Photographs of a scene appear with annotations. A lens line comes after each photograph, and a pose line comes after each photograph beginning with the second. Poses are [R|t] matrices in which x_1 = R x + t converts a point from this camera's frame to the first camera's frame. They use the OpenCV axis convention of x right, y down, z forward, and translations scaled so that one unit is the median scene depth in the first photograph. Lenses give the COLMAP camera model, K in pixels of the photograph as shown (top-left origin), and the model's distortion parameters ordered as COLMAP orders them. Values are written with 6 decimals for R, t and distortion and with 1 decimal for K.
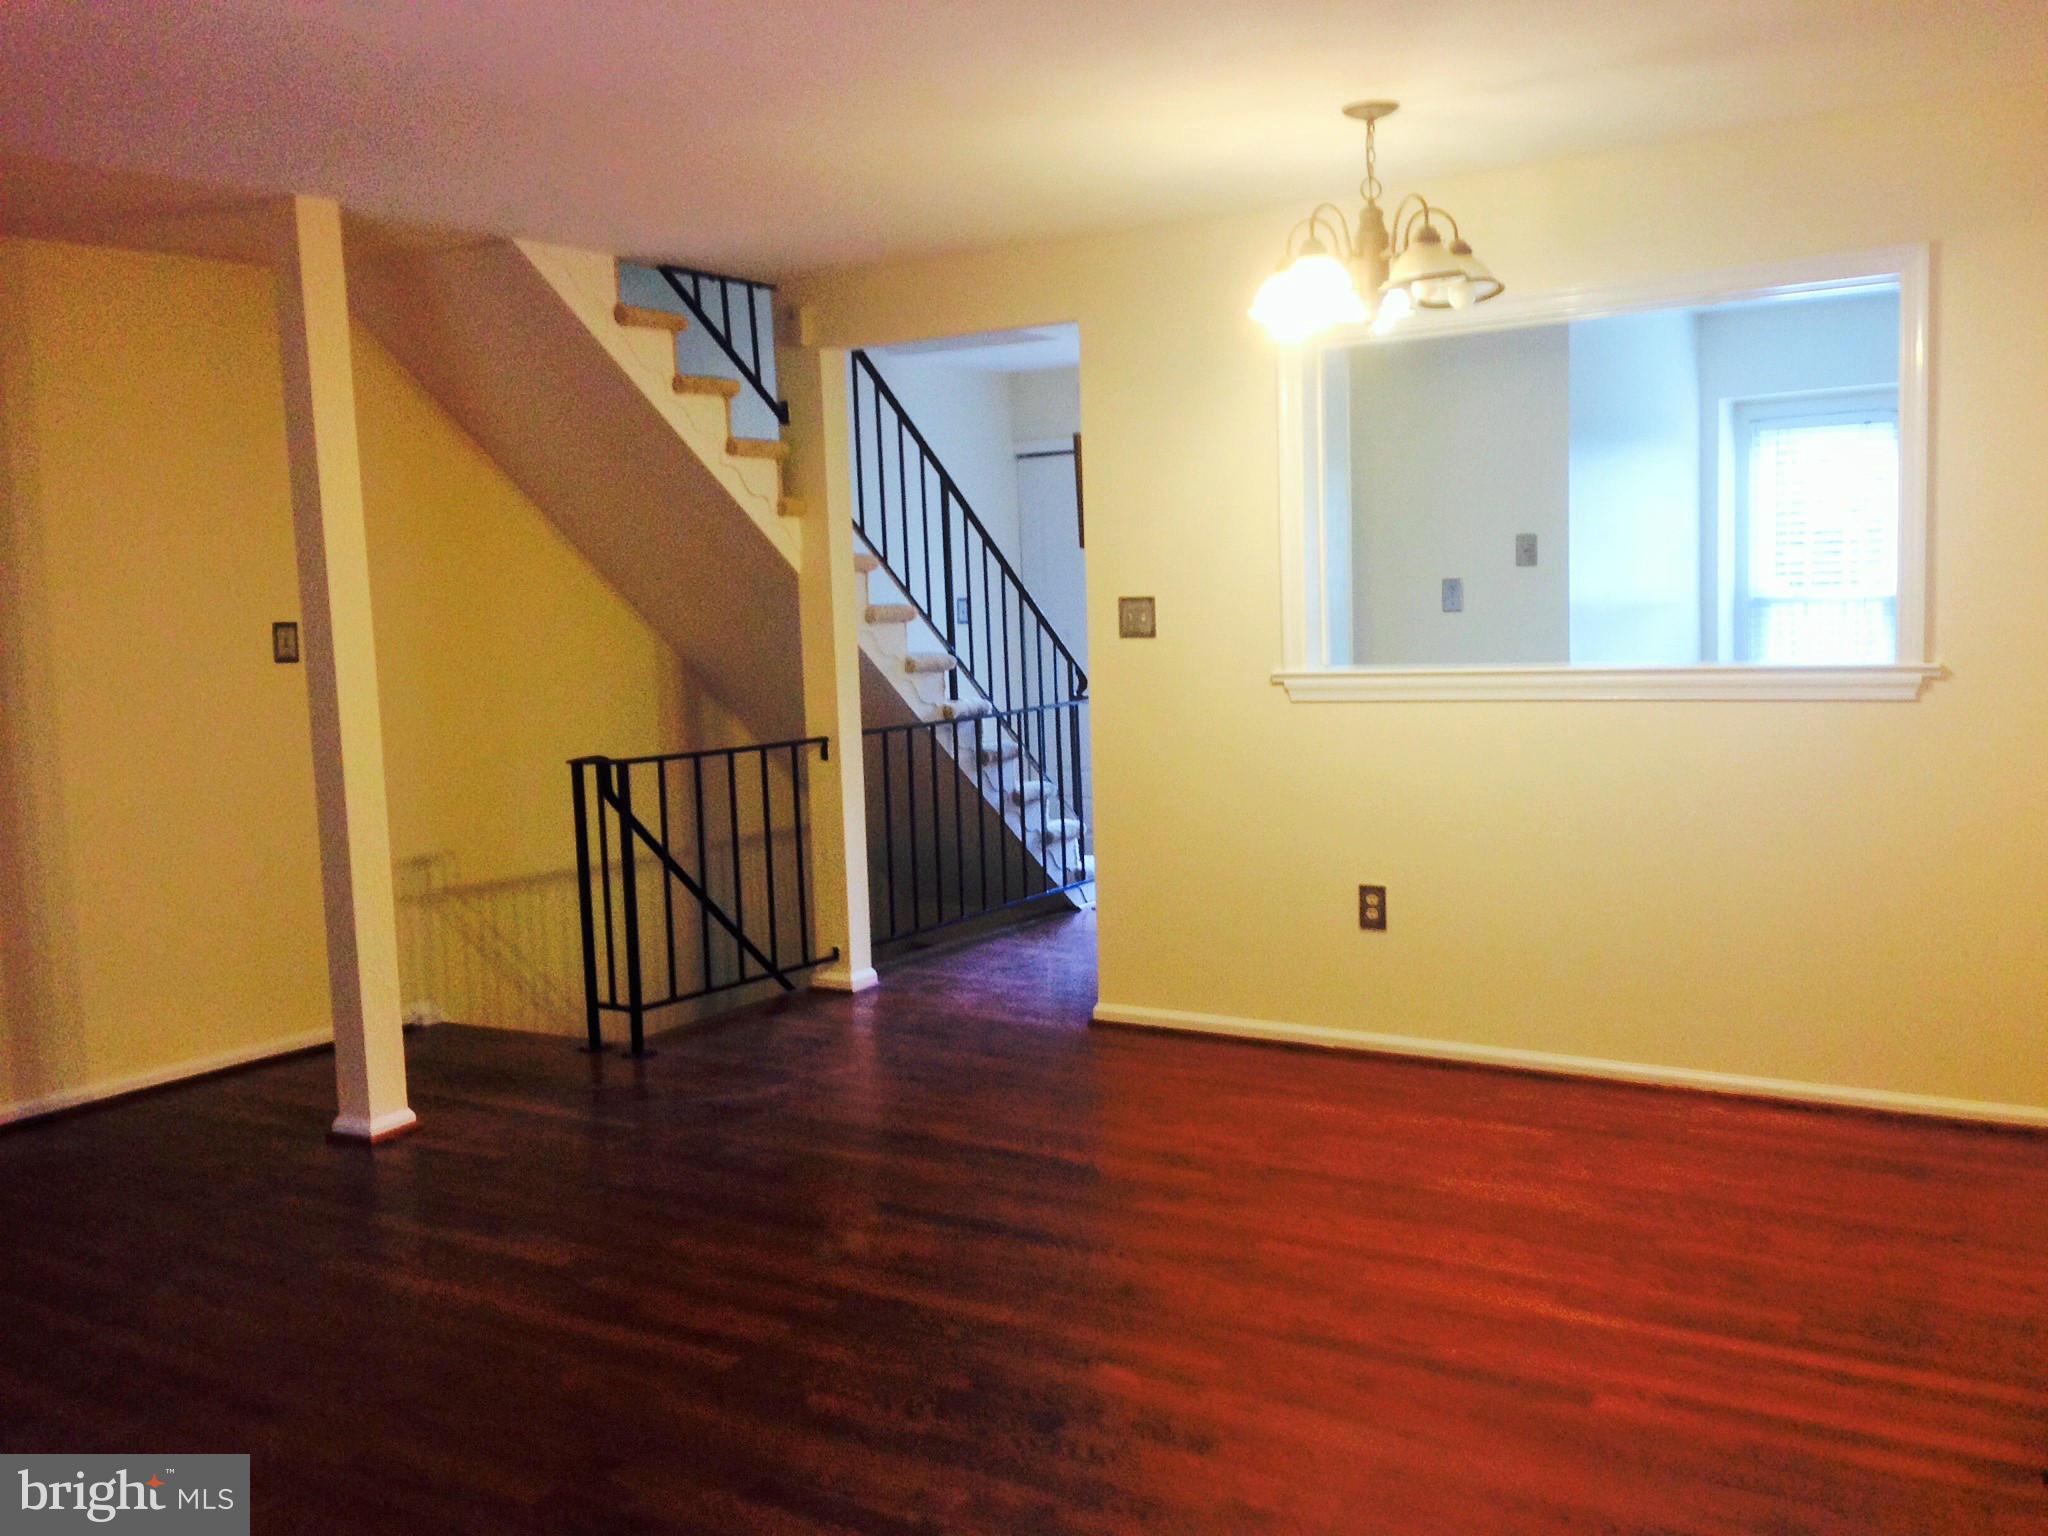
lens RADIAL K [[1897.1, 0, 988.3], [0, 1897.1, 768.9], [0, 0, 1]] dist [0.093673, -0.133377]
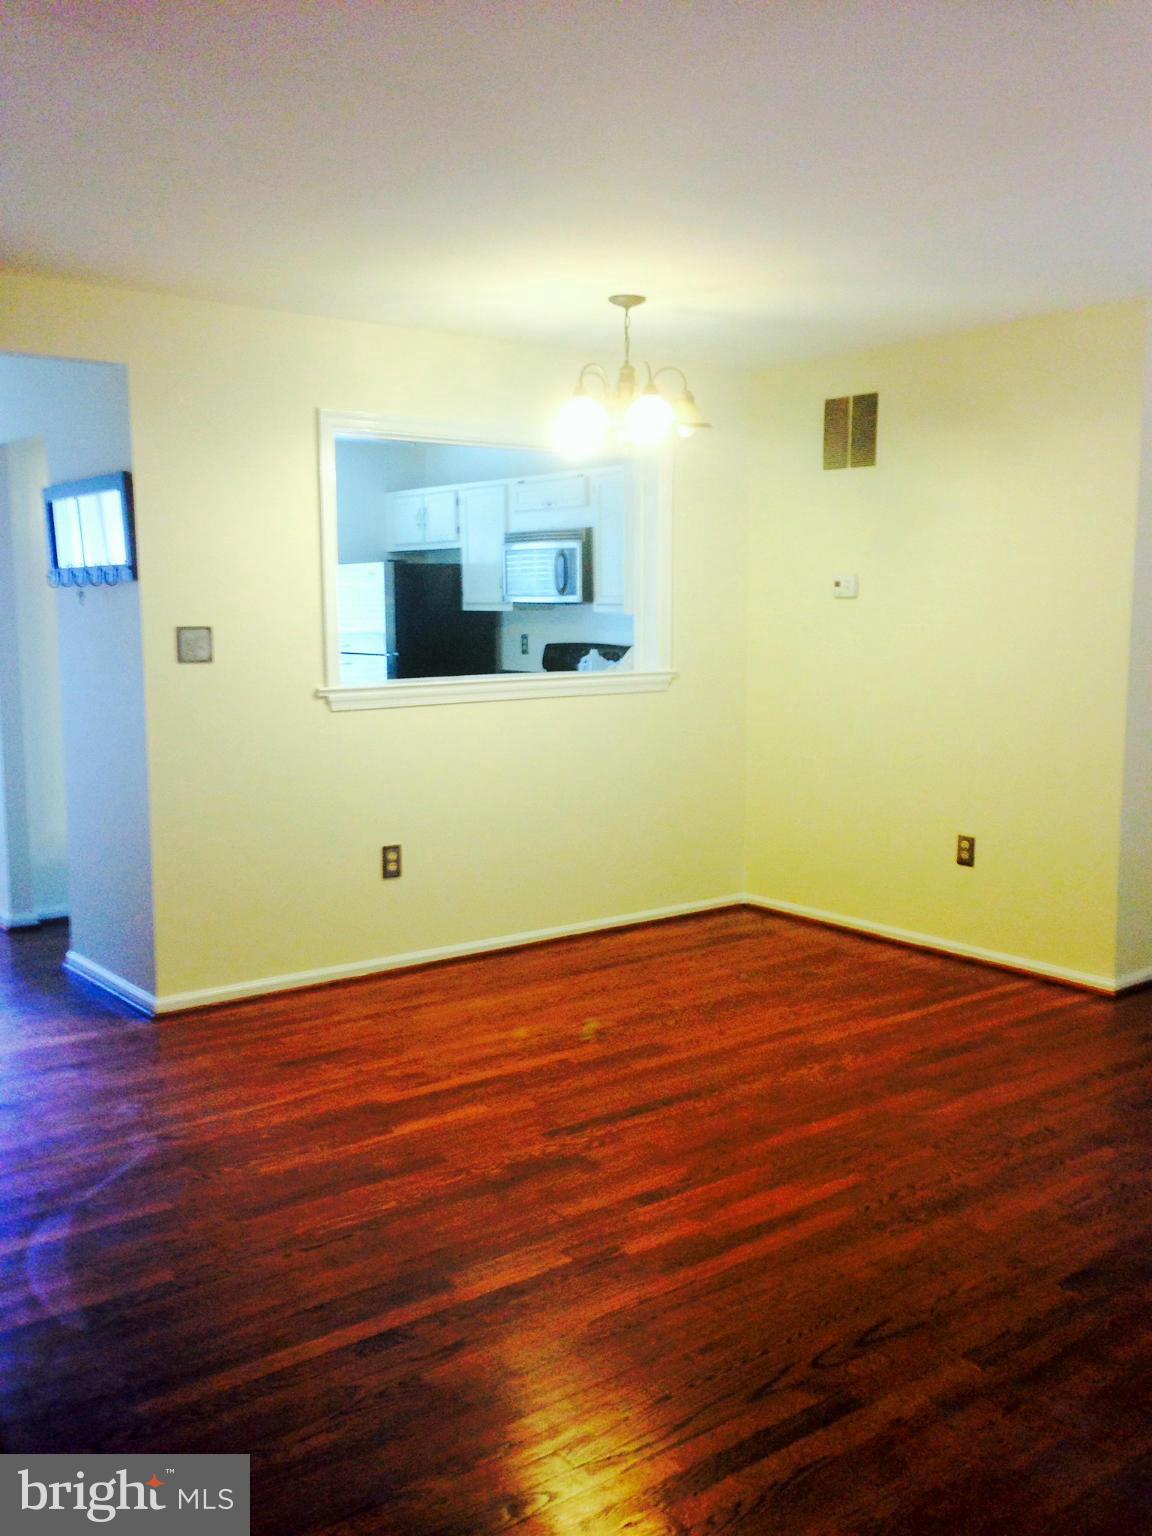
lens RADIAL K [[1422.8, 0, 576.0], [0, 1422.8, 768.0], [0, 0, 1]] dist [0.093673, -0.133377]
pose [[0.311709, -0.075324, 0.947187, -0.702277], [0.087839, 0.994869, 0.050209, -0.031789], [-0.946109, 0.067549, 0.316726, 0.555526]]
